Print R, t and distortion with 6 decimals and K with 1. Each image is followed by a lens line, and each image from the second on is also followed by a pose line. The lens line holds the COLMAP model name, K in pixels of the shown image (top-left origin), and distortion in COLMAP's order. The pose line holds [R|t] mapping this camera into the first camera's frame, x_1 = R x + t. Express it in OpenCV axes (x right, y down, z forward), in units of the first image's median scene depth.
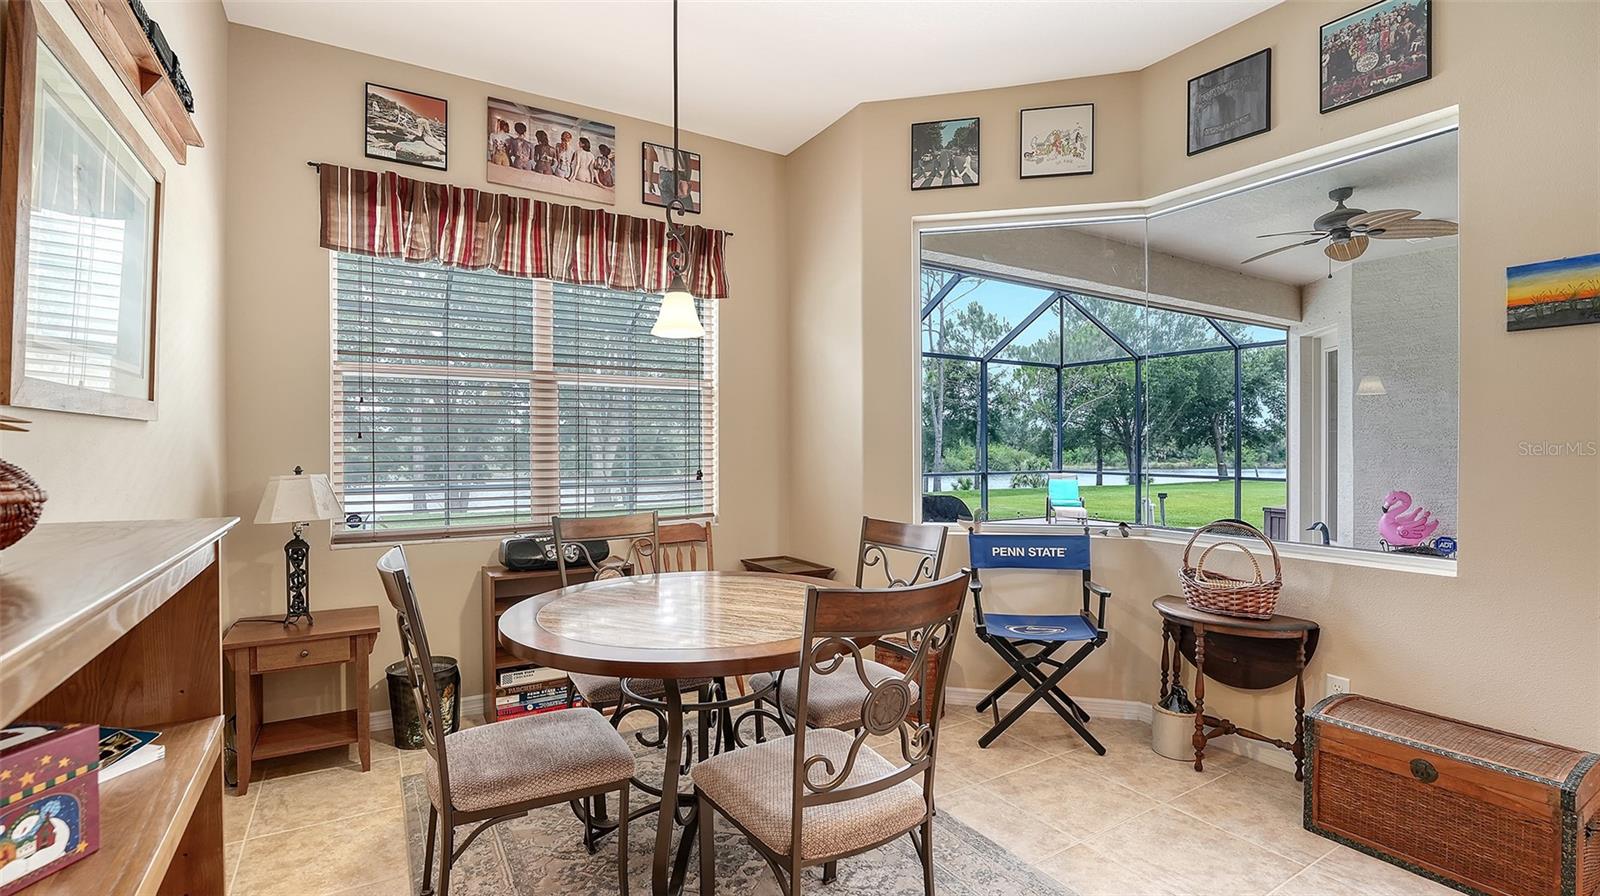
lens RADIAL K [[715.4, 0, 802.5], [0, 715.4, 454.9], [0, 0, 1]] dist [-0.001637, -0.016674]
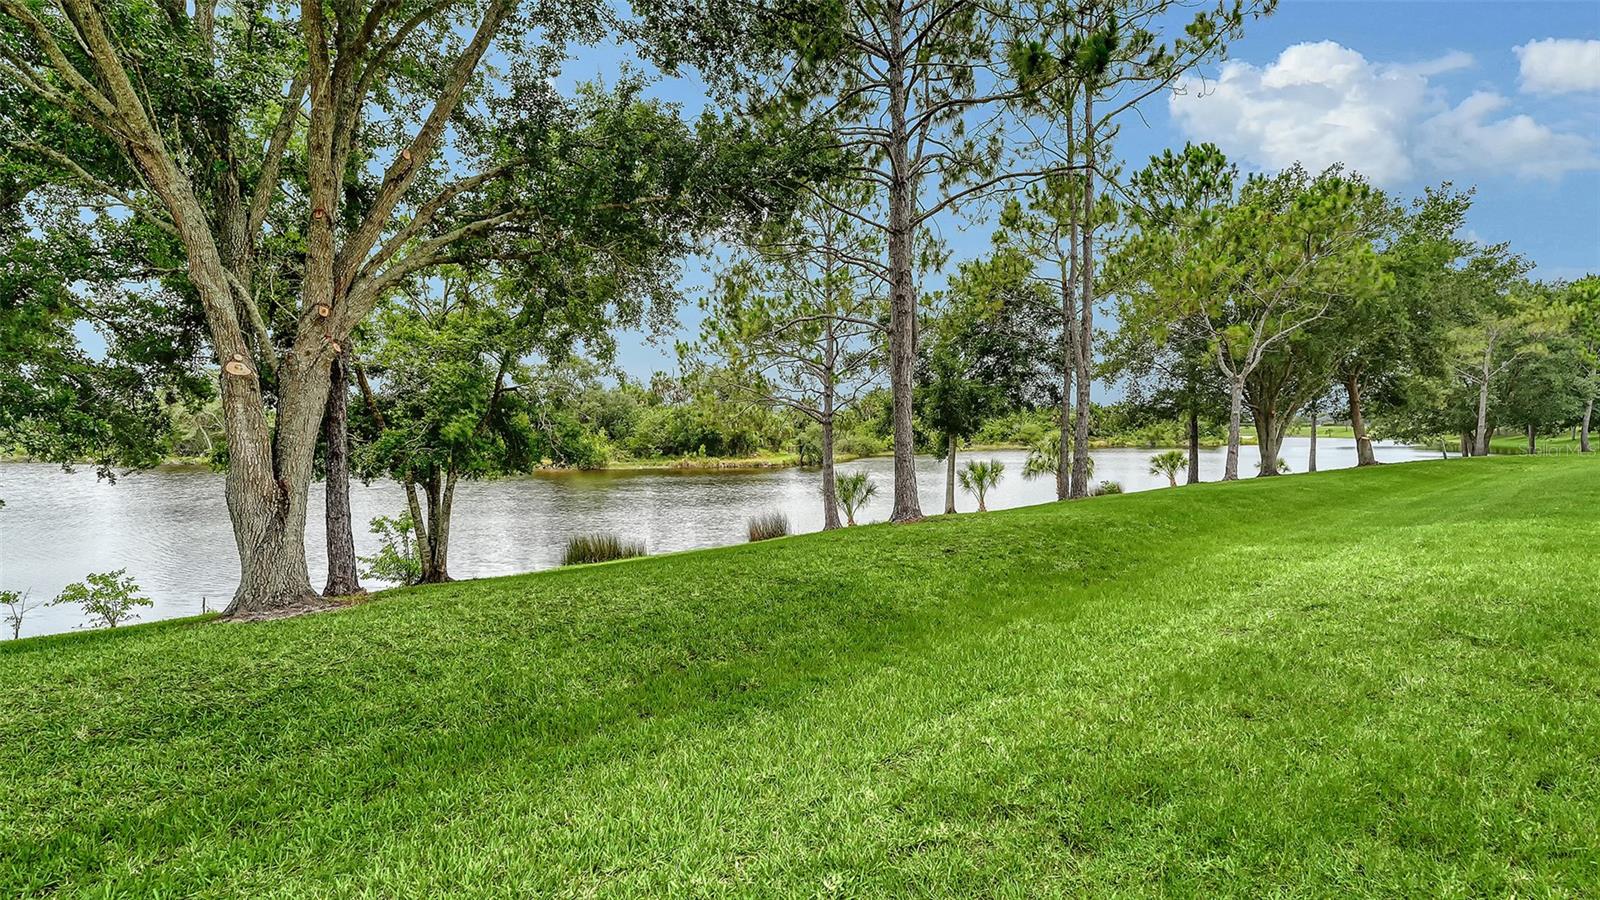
lens RADIAL K [[749.3, 0, 794.0], [0, 749.3, 451.7], [0, 0, 1]] dist [-0.002788, -0.000384]
pose [[0.985717, -0.009299, 0.168154, -0.926838], [0.005940, 0.999773, 0.020472, 0.086411], [-0.168306, -0.019181, 0.985548, 4.909303]]
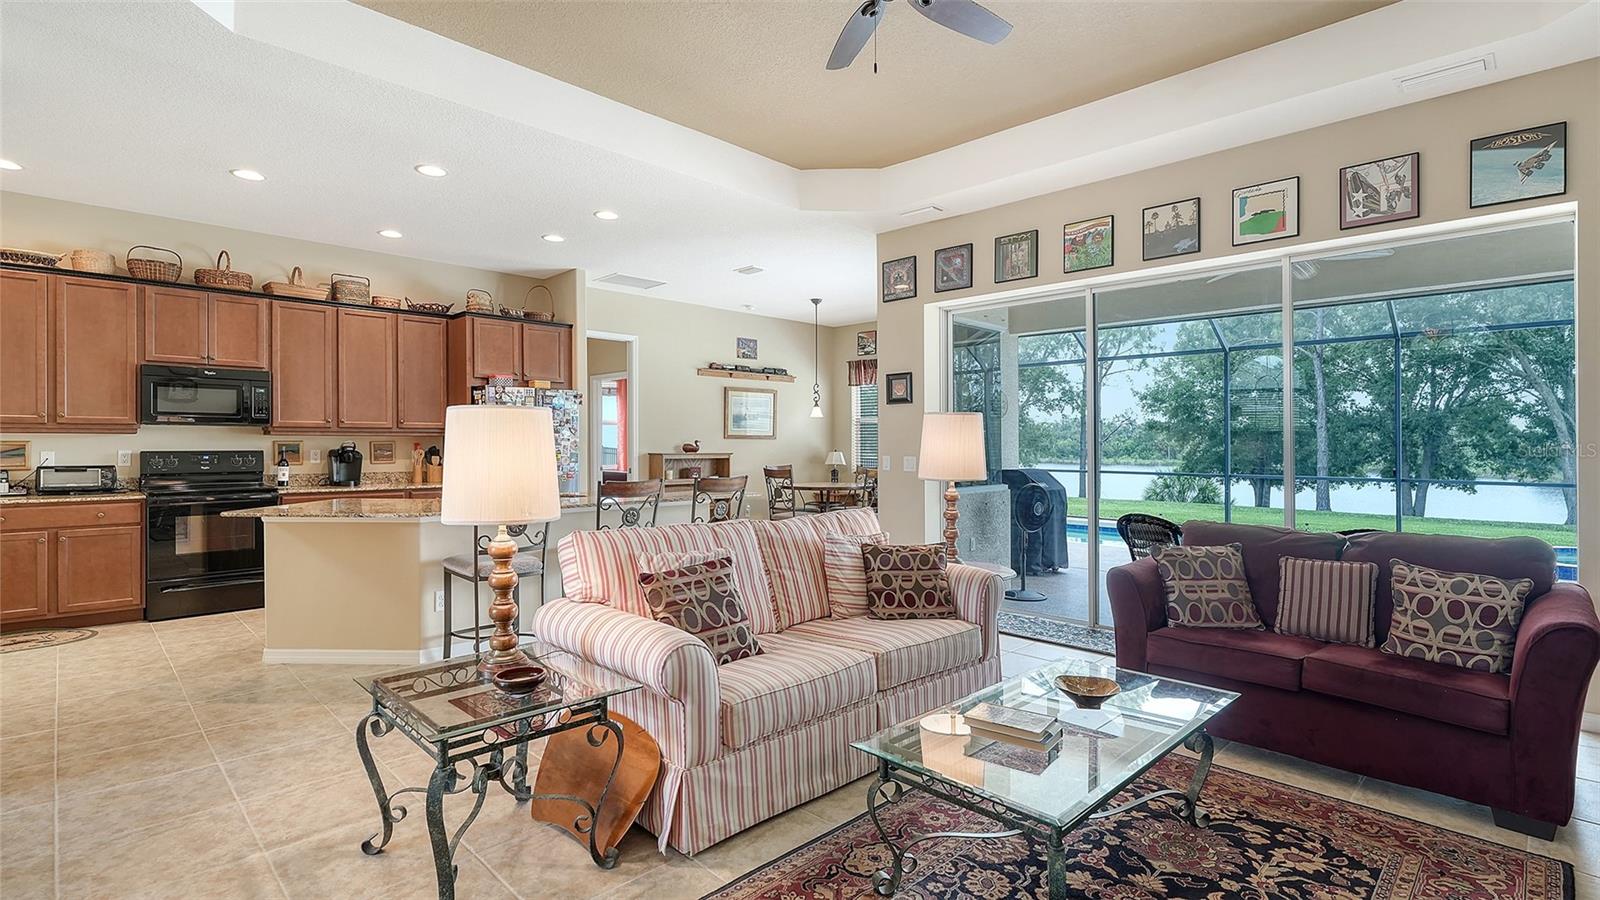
lens RADIAL K [[738.7, 0, 786.5], [0, 738.7, 436.2], [0, 0, 1]] dist [0.000860, -0.001141]
pose [[0.208296, -0.008217, -0.978031, 2.293599], [-0.015835, 0.999805, -0.011773, -0.003733], [0.977938, 0.017940, 0.208125, -0.021374]]
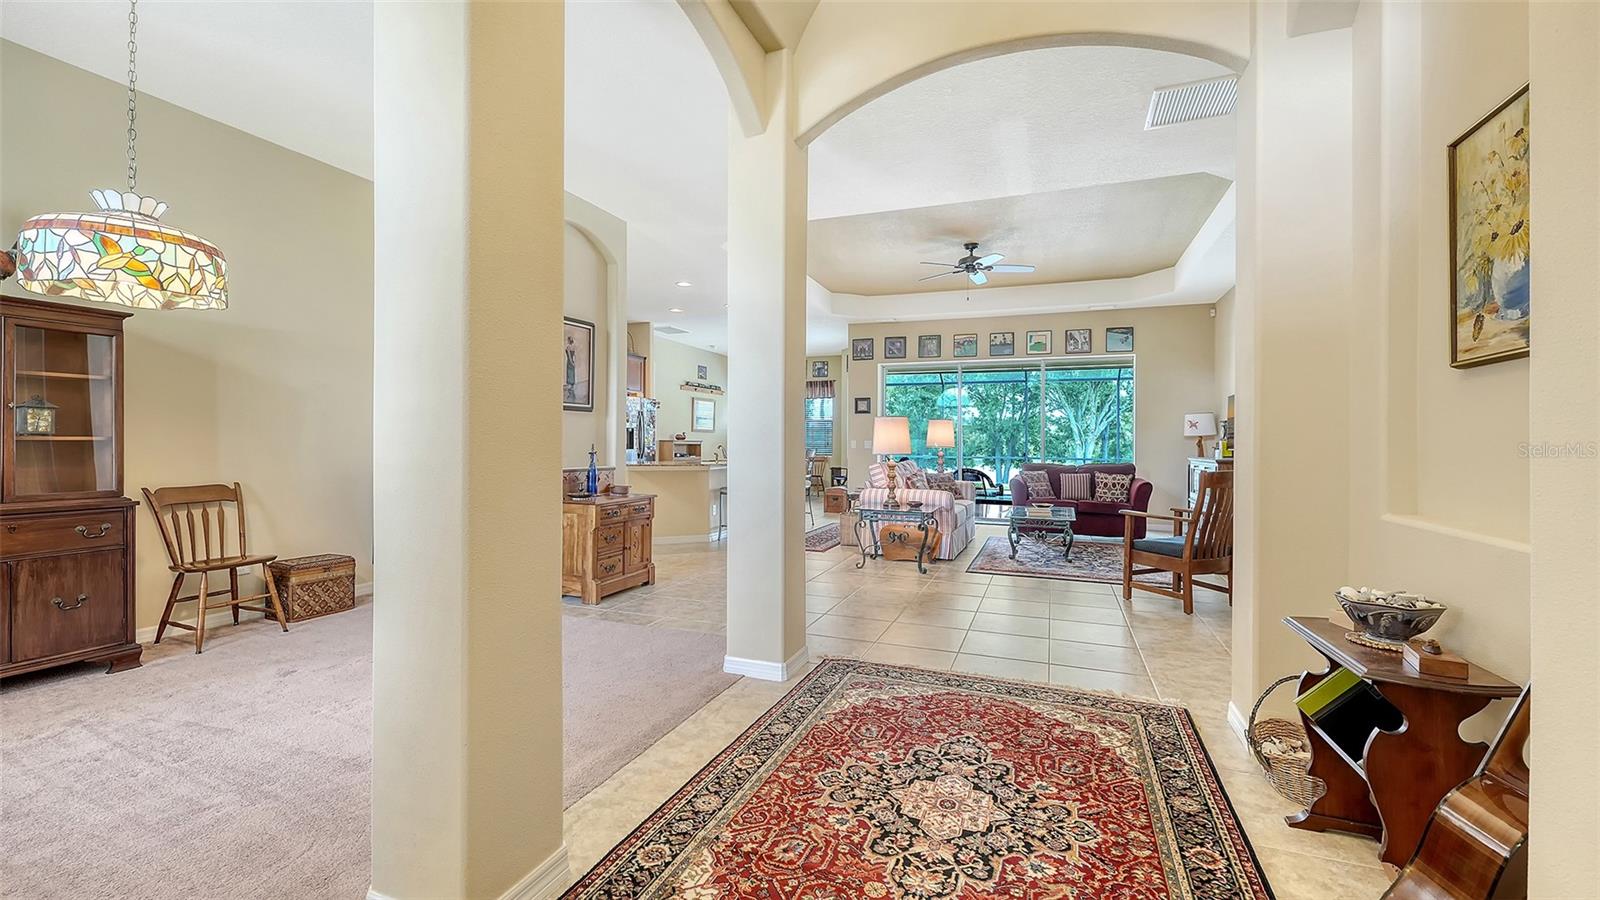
lens RADIAL K [[643.3, 0, 773.9], [0, 643.3, 430.0], [0, 0, 1]] dist [0.001345, 0.000050]
pose [[0.571482, -0.009635, -0.820558, 2.797613], [-0.020761, 0.999441, -0.026195, 0.052874], [0.820352, 0.032005, 0.570963, -1.334633]]
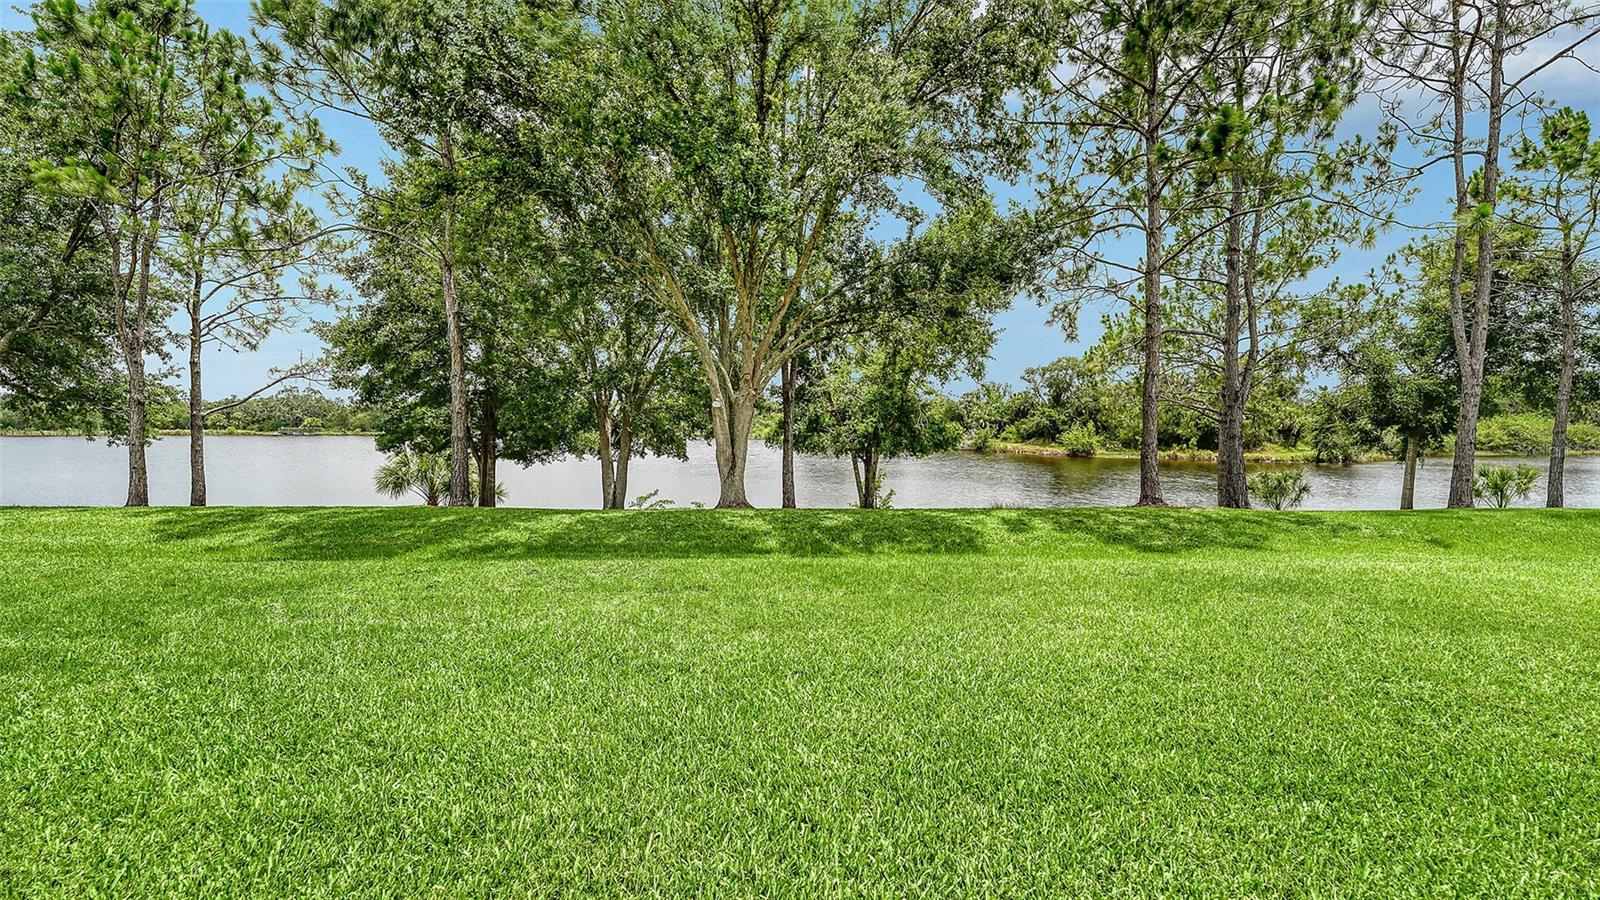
lens RADIAL K [[642.9, 0, 798.3], [0, 642.9, 447.0], [0, 0, 1]] dist [0.001970, 0.000144]
pose [[0.844455, 0.023621, -0.535106, 0.464508], [-0.006949, 0.999426, 0.033150, 0.033812], [0.535582, -0.024275, 0.844134, 4.030209]]
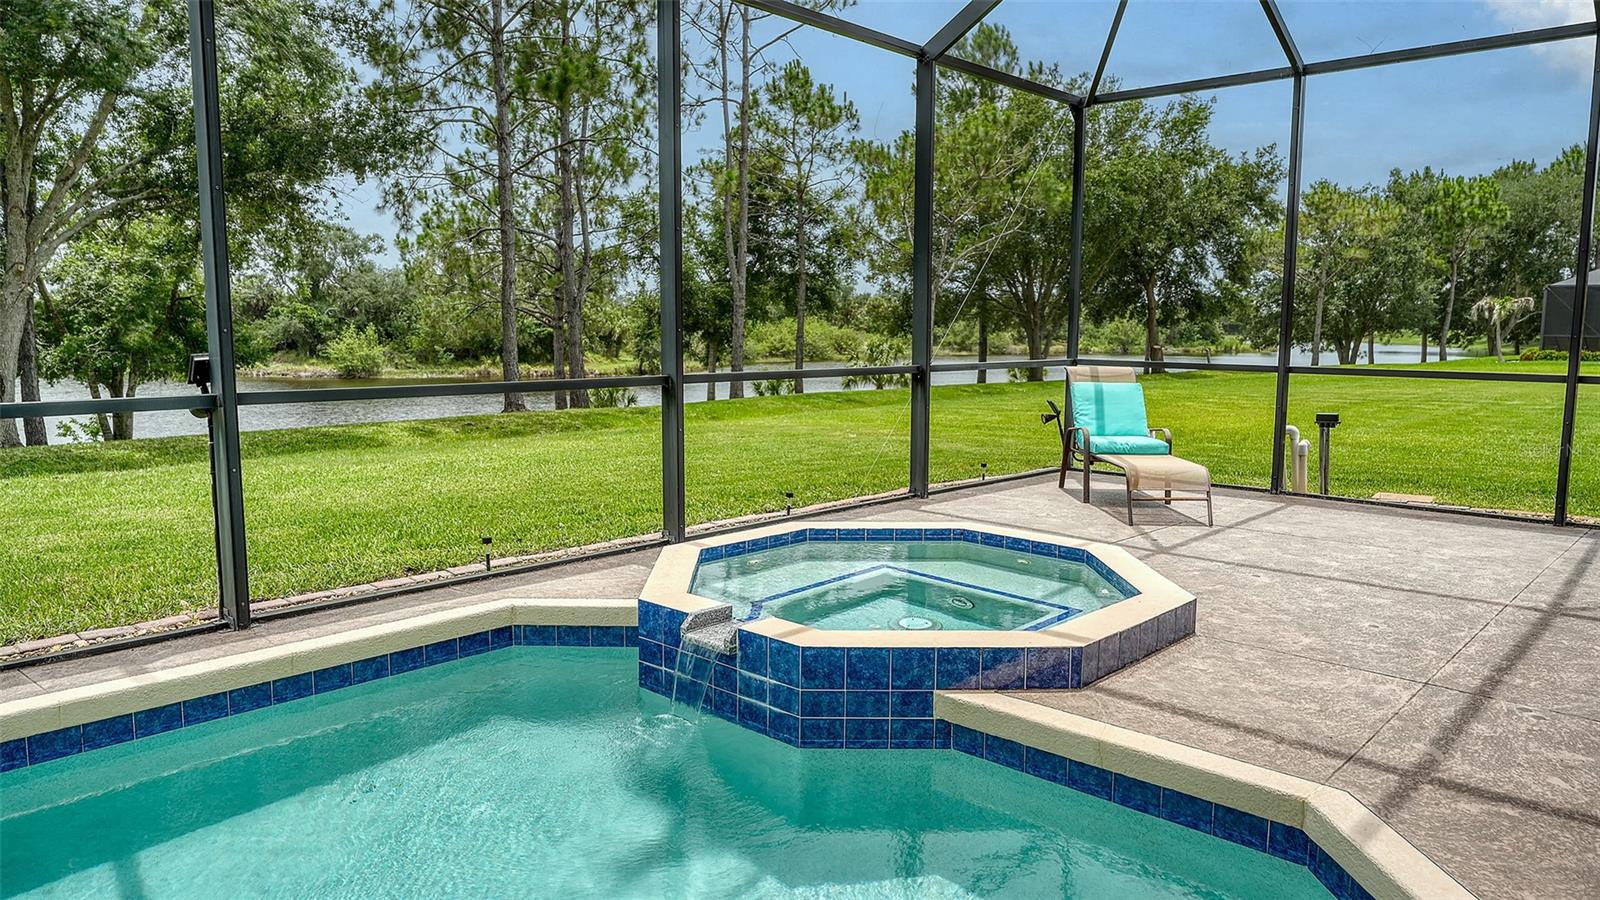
lens RADIAL K [[1072.6, 0, 803.2], [0, 1072.6, 452.8], [0, 0, 1]] dist [-0.003110, -0.000951]
pose [[0.964870, -0.026008, 0.261436, 0.180998], [-0.002813, 0.994008, 0.109267, 0.026030], [-0.262711, -0.106164, 0.959016, 1.758269]]
